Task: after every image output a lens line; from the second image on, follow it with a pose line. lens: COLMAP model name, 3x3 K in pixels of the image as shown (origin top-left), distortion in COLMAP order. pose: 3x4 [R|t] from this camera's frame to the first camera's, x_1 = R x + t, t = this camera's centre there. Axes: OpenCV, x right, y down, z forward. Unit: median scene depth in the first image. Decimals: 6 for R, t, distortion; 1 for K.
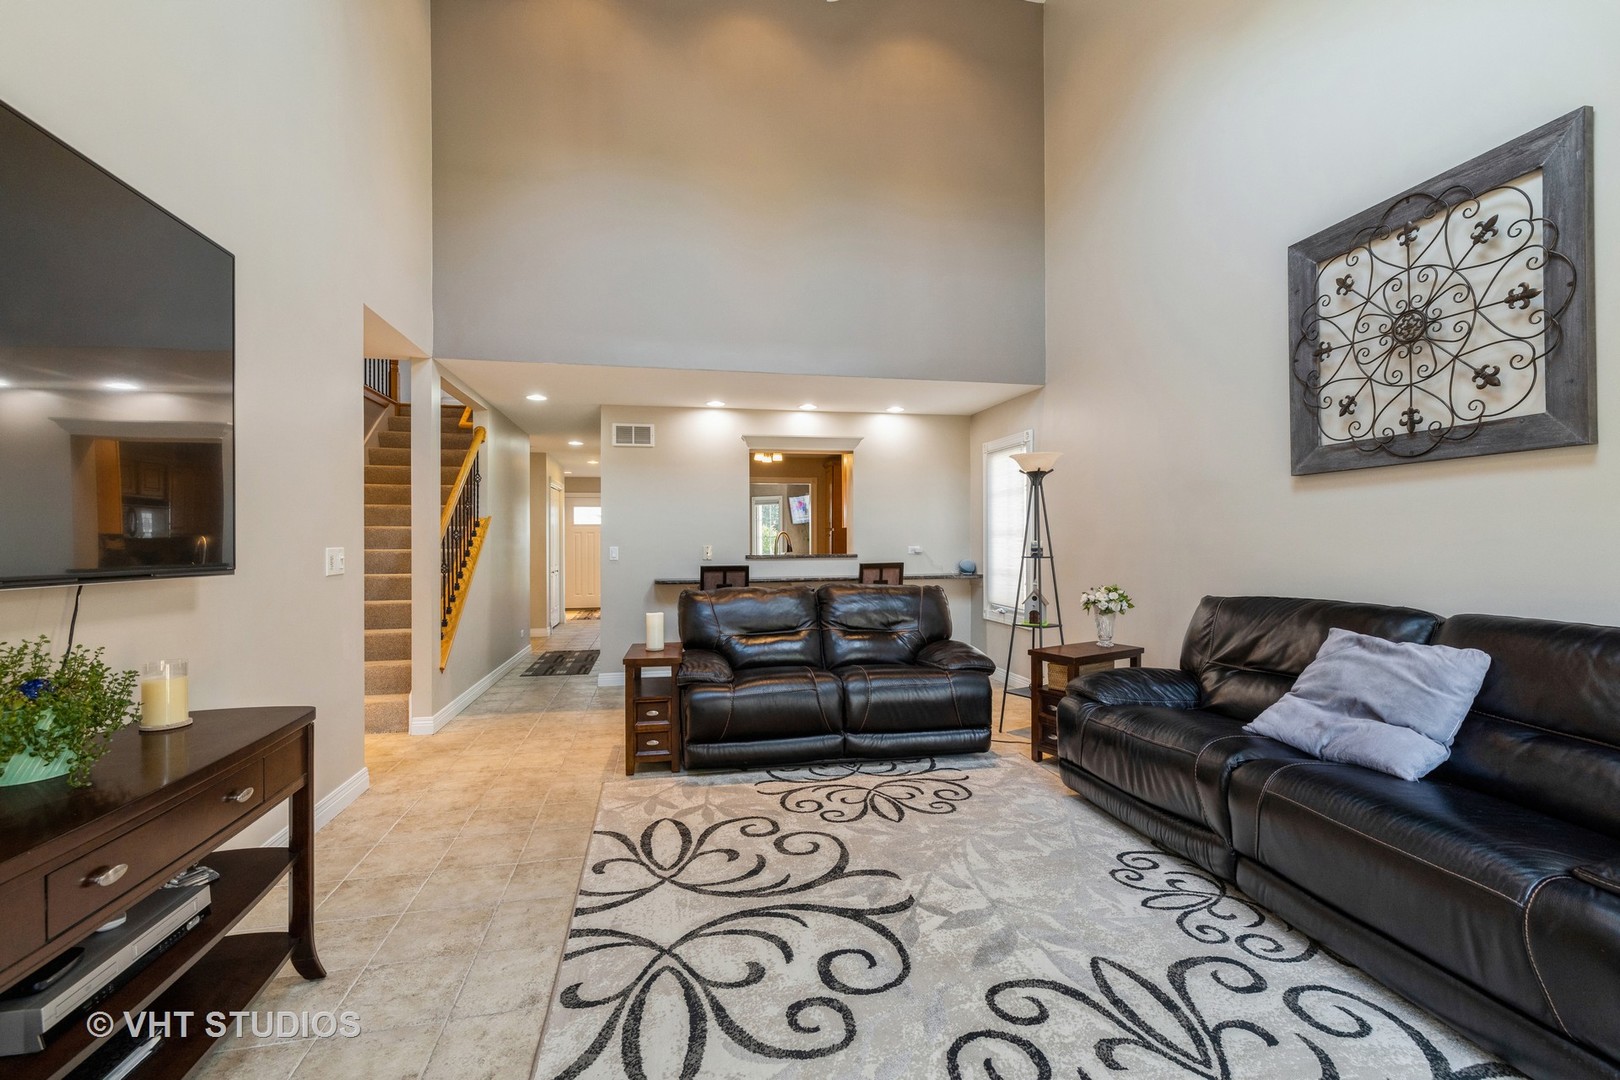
lens RADIAL K [[682.4, 0, 804.1], [0, 682.4, 542.3], [0, 0, 1]] dist [0.004731, 0.000214]
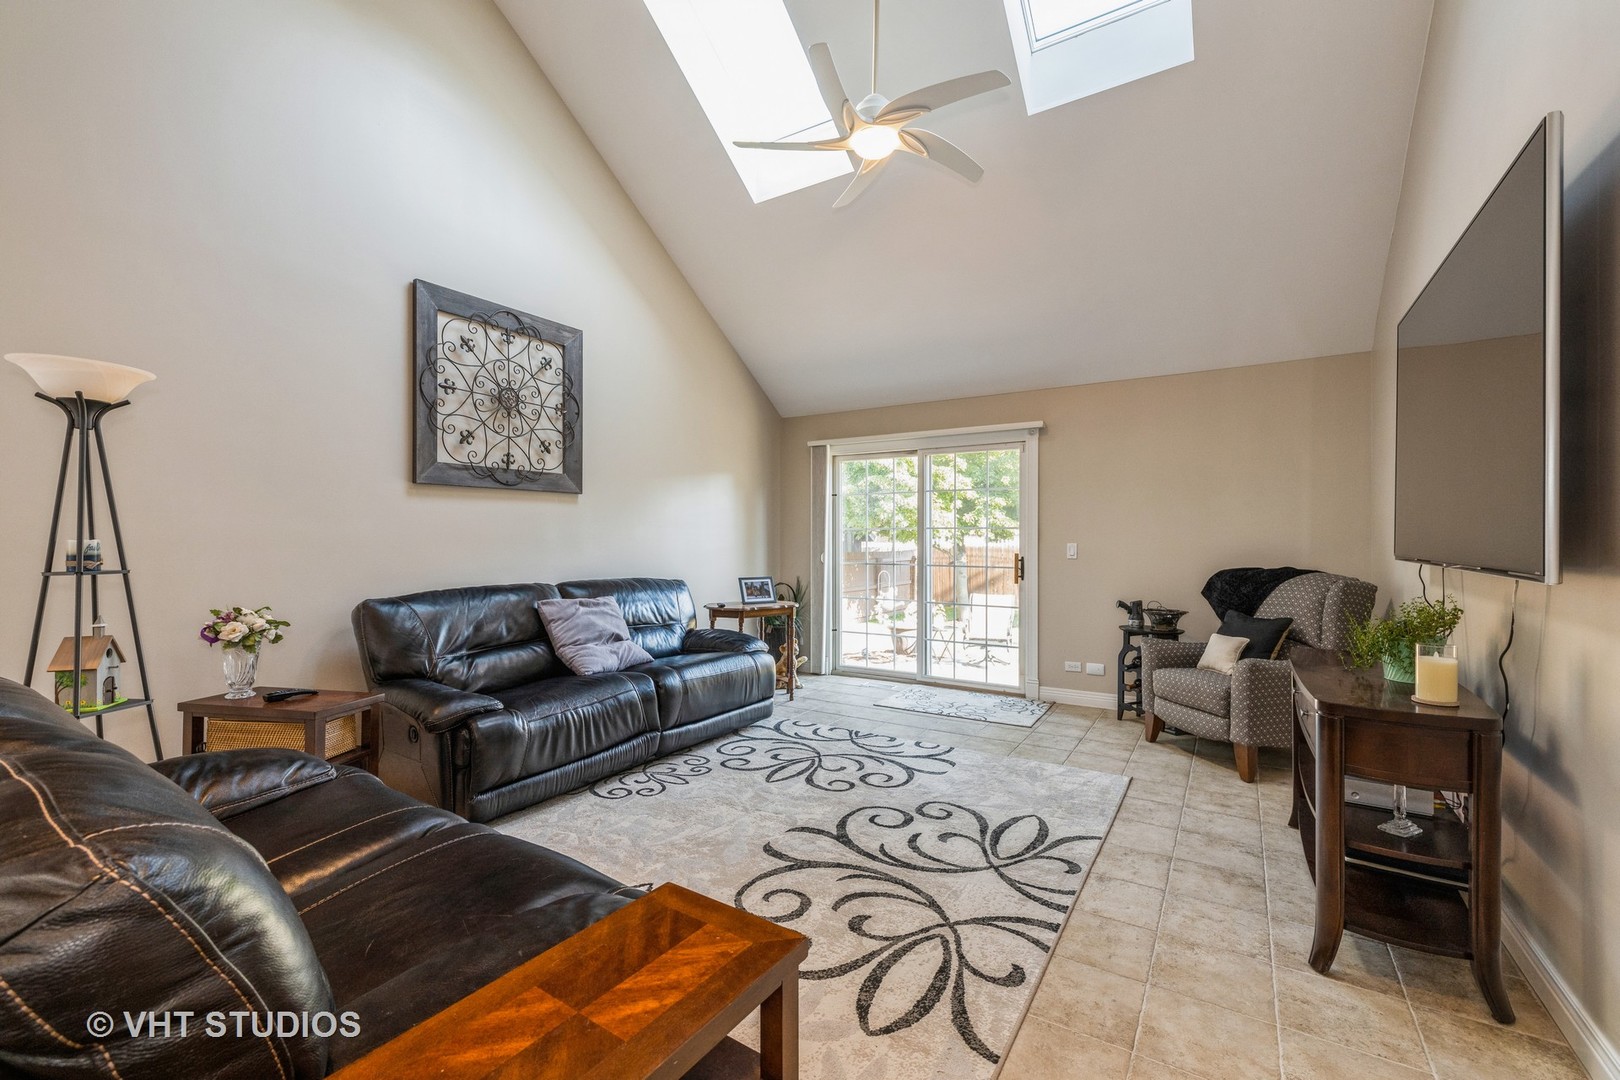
lens RADIAL K [[682.4, 0, 804.9], [0, 682.4, 539.3], [0, 0, 1]] dist [0.004731, 0.000214]
pose [[-0.715986, 0.003617, 0.698106, -0.700844], [0.002894, 0.999993, -0.002214, 0.000246], [-0.698109, 0.000435, -0.715991, 1.805097]]
